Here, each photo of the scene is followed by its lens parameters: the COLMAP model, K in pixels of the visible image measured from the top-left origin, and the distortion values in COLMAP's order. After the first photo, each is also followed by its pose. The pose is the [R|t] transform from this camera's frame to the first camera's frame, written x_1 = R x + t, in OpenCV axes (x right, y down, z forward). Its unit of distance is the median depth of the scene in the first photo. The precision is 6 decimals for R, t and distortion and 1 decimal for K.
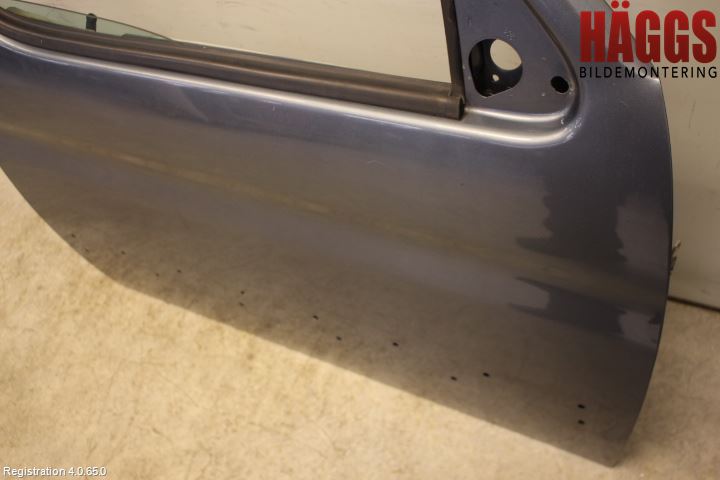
lens RADIAL K [[726.3, 0, 360.0], [0, 726.3, 240.0], [0, 0, 1]] dist [-0.149585, 0.151872]
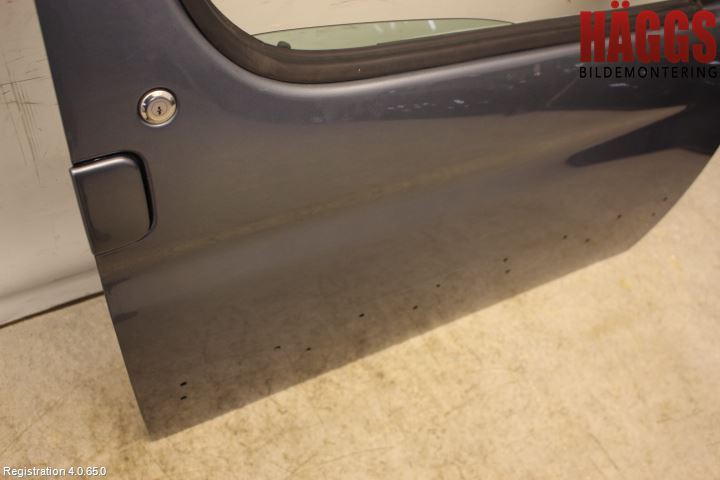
lens RADIAL K [[726.3, 0, 360.0], [0, 726.3, 240.0], [0, 0, 1]] dist [-0.149585, 0.151872]
pose [[0.461961, -0.427661, 0.776980, -0.858360], [0.436570, 0.872226, 0.220519, -0.221759], [-0.772010, 0.237335, 0.589638, 0.438621]]
